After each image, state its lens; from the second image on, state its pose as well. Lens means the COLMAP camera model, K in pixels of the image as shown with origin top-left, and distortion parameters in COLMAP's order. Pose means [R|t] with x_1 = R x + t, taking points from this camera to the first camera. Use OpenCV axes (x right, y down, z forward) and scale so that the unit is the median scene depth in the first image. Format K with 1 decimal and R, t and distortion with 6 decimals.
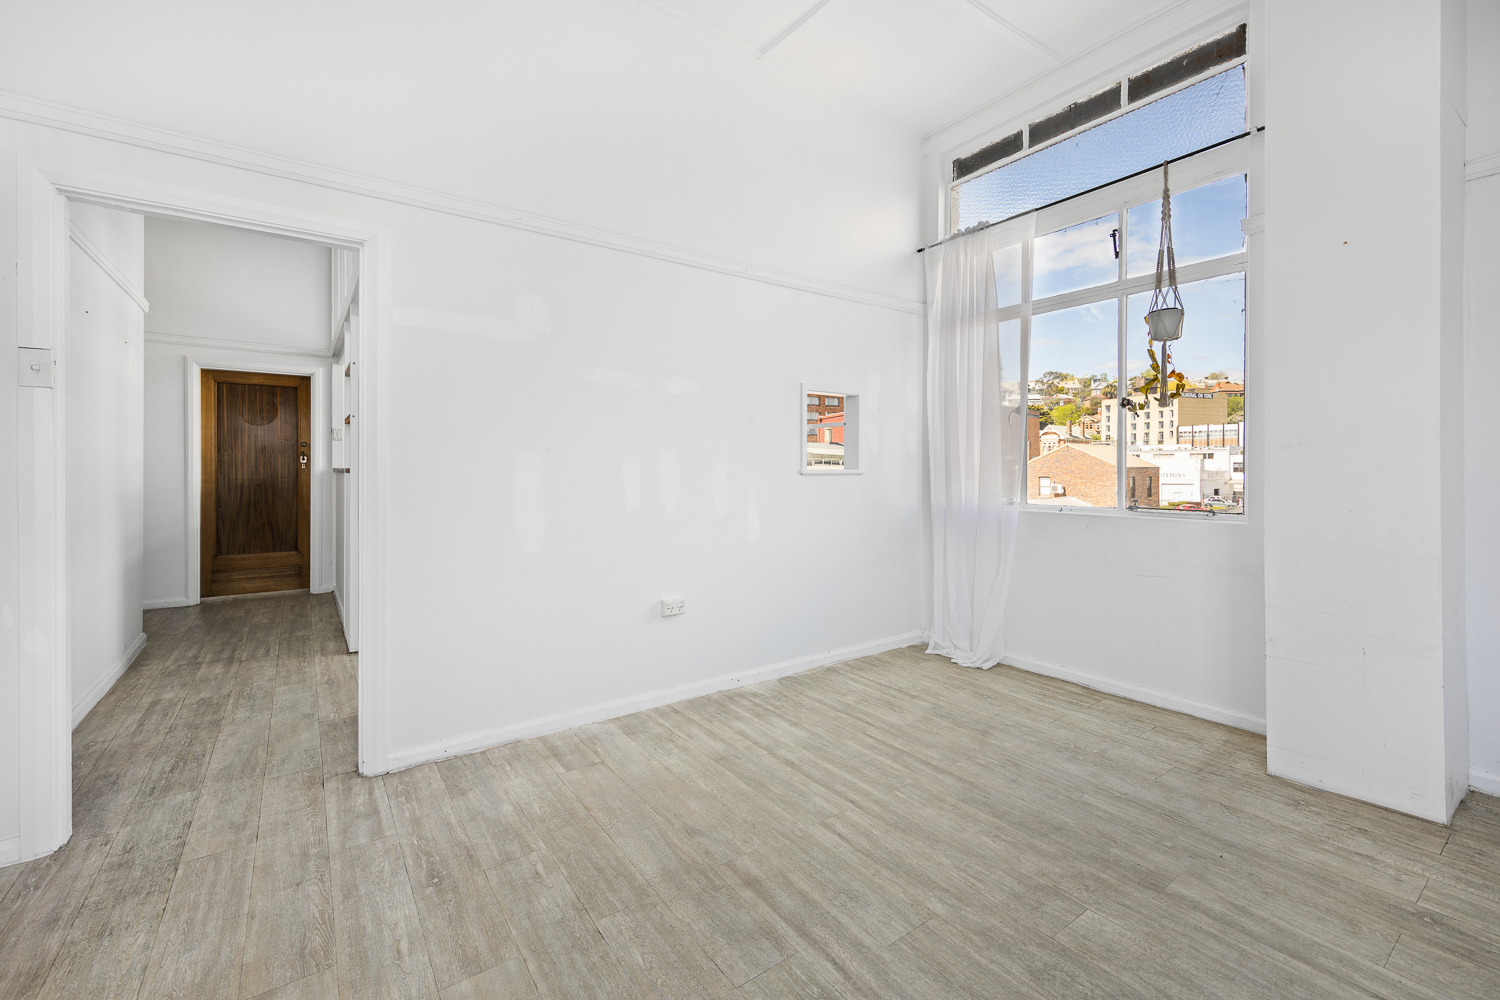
lens RADIAL K [[622.3, 0, 741.4], [0, 622.3, 470.4], [0, 0, 1]] dist [0.002146, -0.000867]
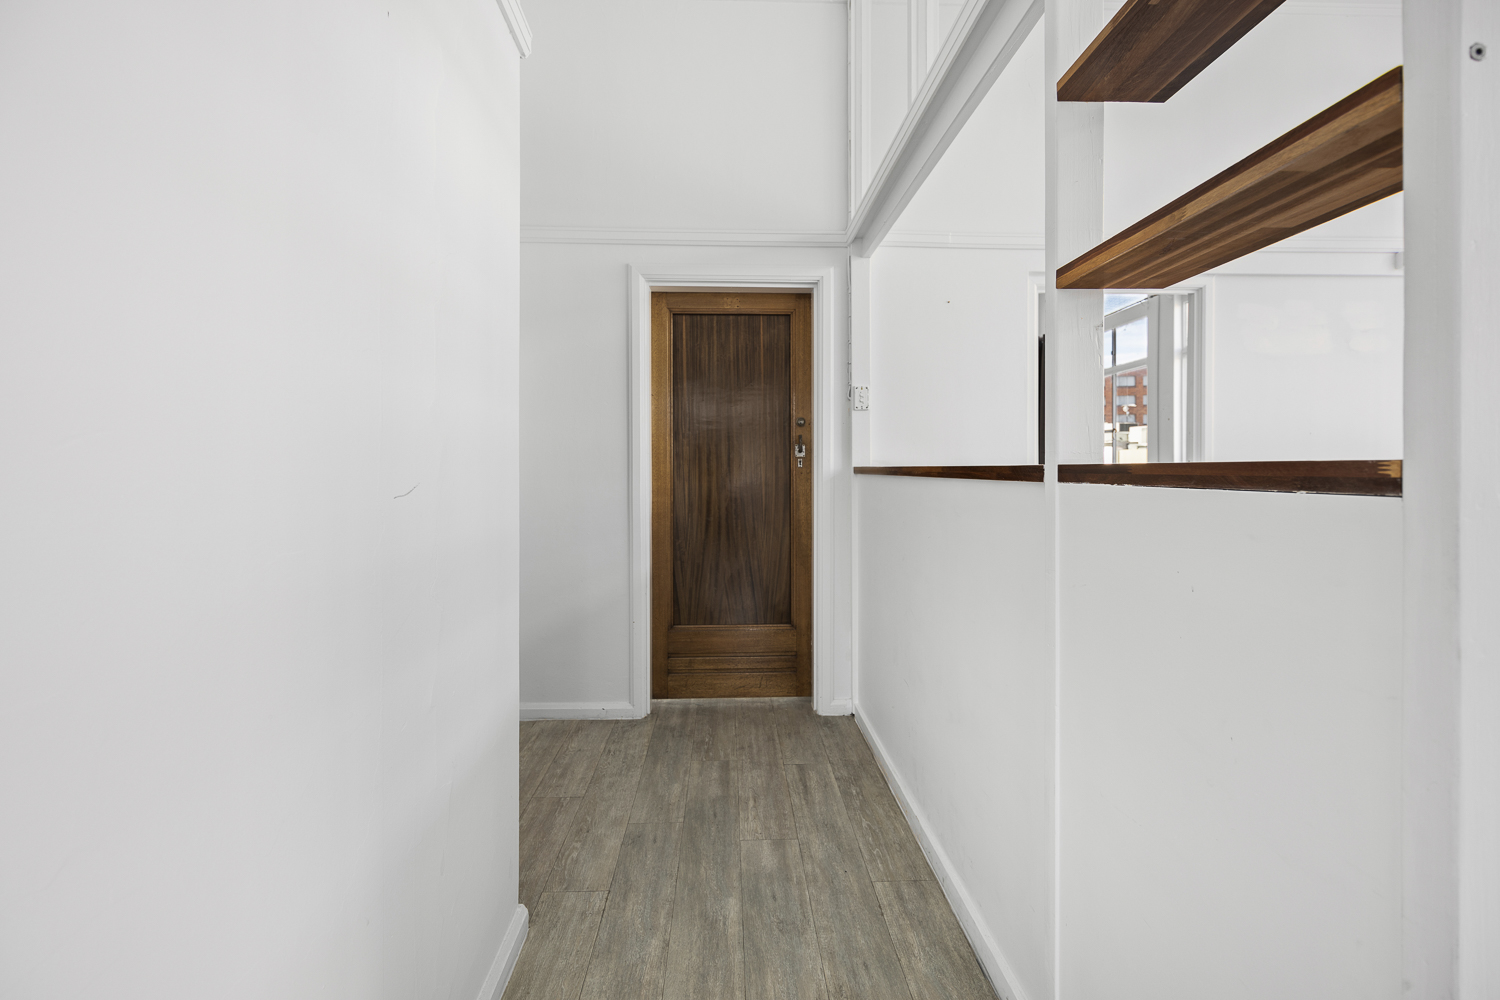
lens RADIAL K [[622.3, 0, 744.5], [0, 622.3, 473.9], [0, 0, 1]] dist [0.002146, -0.000867]
pose [[0.831879, -0.001873, -0.554954, -0.471480], [0.002489, 0.999997, 0.000355, 0.001315], [0.554952, -0.001677, 0.831881, 0.561981]]
